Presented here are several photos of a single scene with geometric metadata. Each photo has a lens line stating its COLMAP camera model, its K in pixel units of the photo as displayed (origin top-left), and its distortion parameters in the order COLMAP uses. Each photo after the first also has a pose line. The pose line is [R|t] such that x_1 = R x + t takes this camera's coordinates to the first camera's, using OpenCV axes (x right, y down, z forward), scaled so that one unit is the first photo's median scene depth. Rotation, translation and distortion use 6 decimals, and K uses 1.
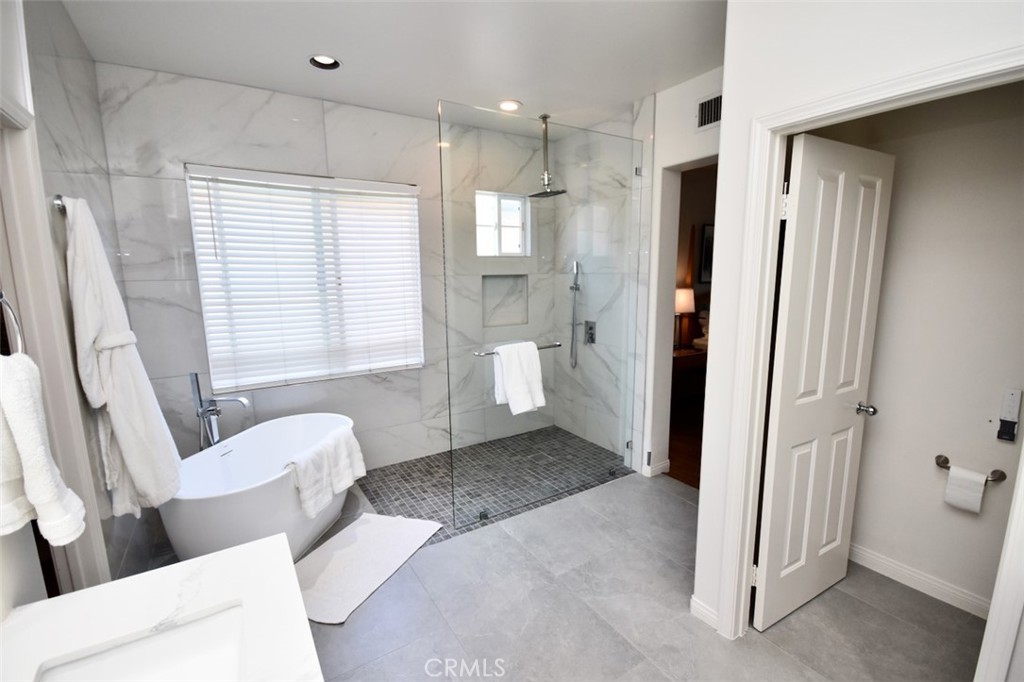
lens RADIAL K [[448.2, 0, 510.0], [0, 448.2, 345.0], [0, 0, 1]] dist [0.013595, -0.012964]
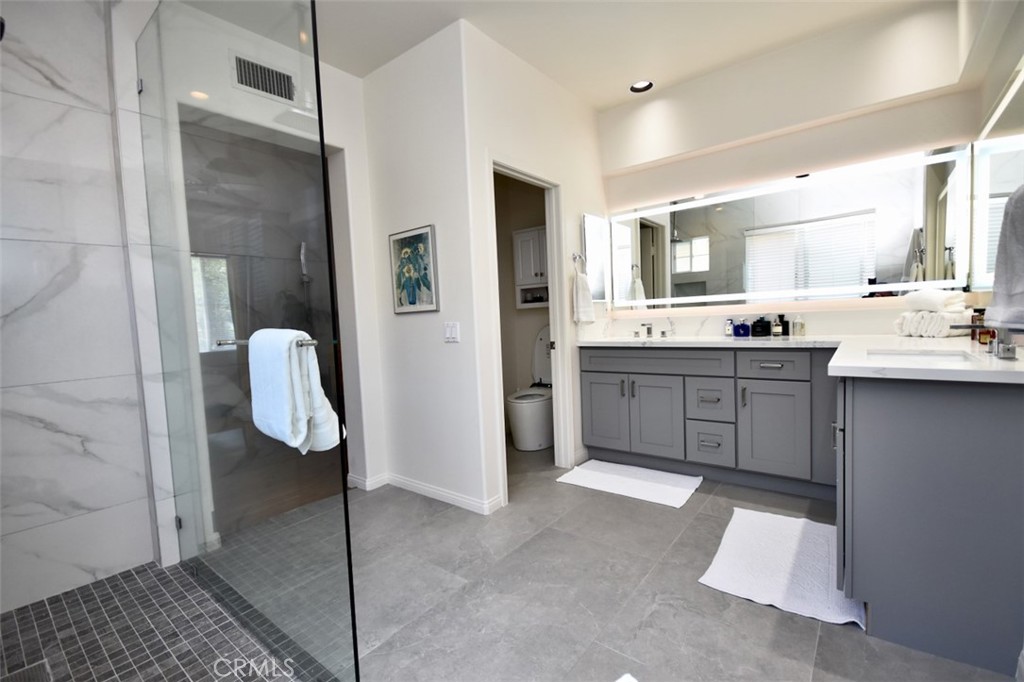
lens RADIAL K [[448.2, 0, 510.0], [0, 448.2, 345.0], [0, 0, 1]] dist [0.013595, -0.012964]
pose [[-0.323210, -0.031181, 0.945813, -0.570234], [0.199511, 0.974747, 0.100313, 0.017549], [-0.925057, 0.221122, -0.308827, 0.897231]]
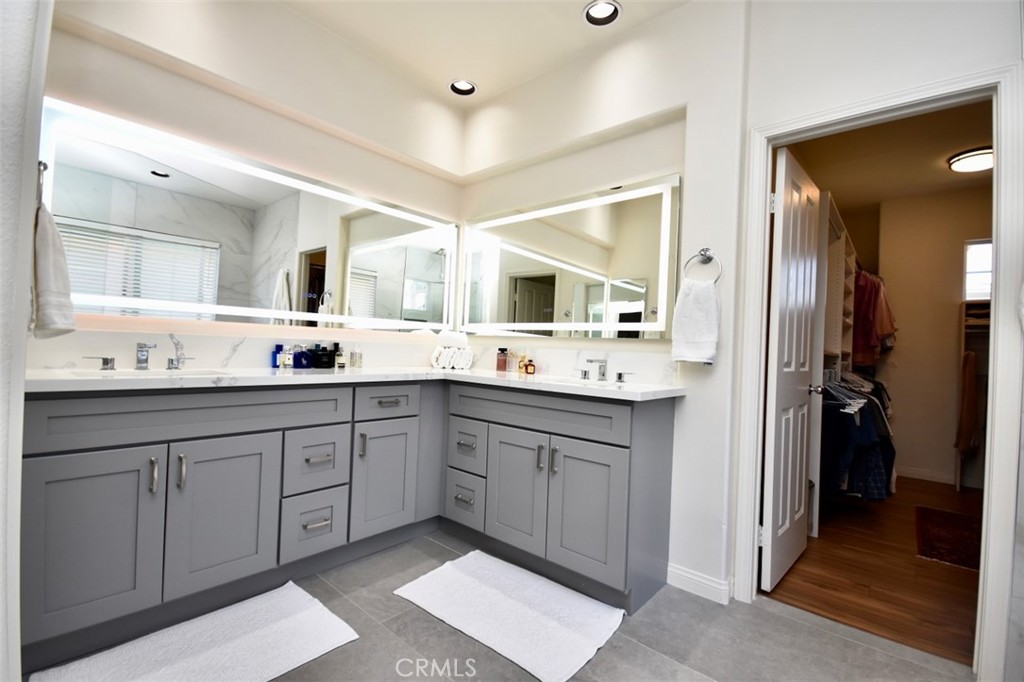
lens RADIAL K [[448.2, 0, 510.0], [0, 448.2, 345.0], [0, 0, 1]] dist [0.013595, -0.012964]
pose [[-0.959133, -0.028261, -0.281542, 0.146434], [-0.073747, 0.985579, 0.152302, 0.023035], [0.273177, 0.166841, -0.947385, 0.915192]]
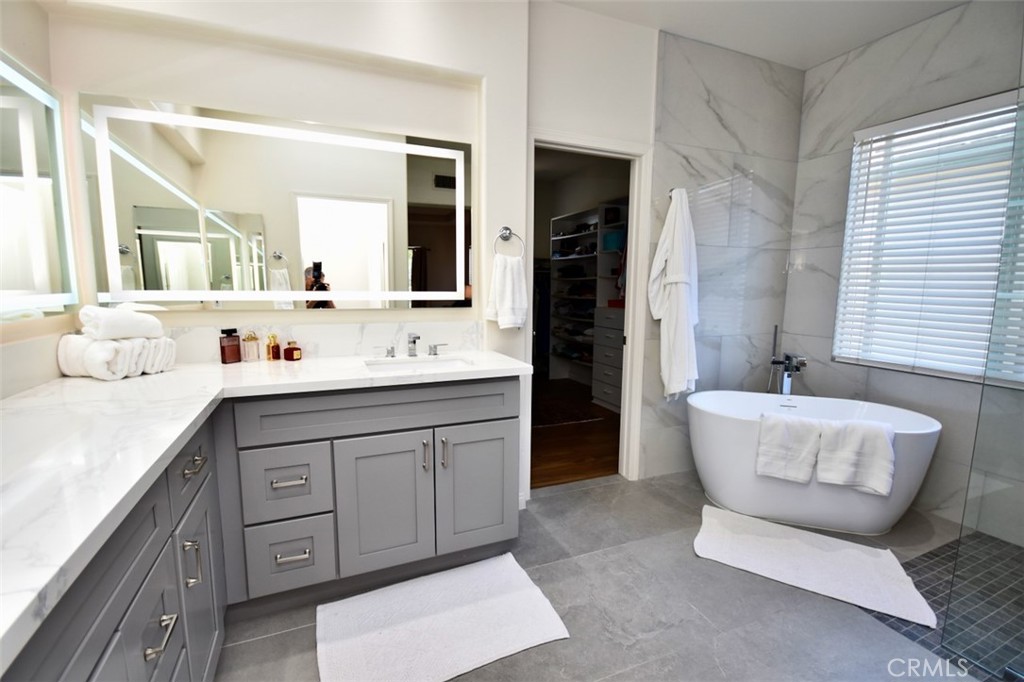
lens RADIAL K [[448.2, 0, 510.0], [0, 448.2, 345.0], [0, 0, 1]] dist [0.013595, -0.012964]
pose [[-0.170900, 0.142758, -0.974891, 0.471181], [-0.164459, 0.971434, 0.171082, 0.024298], [0.971466, 0.189567, -0.142540, 0.454201]]
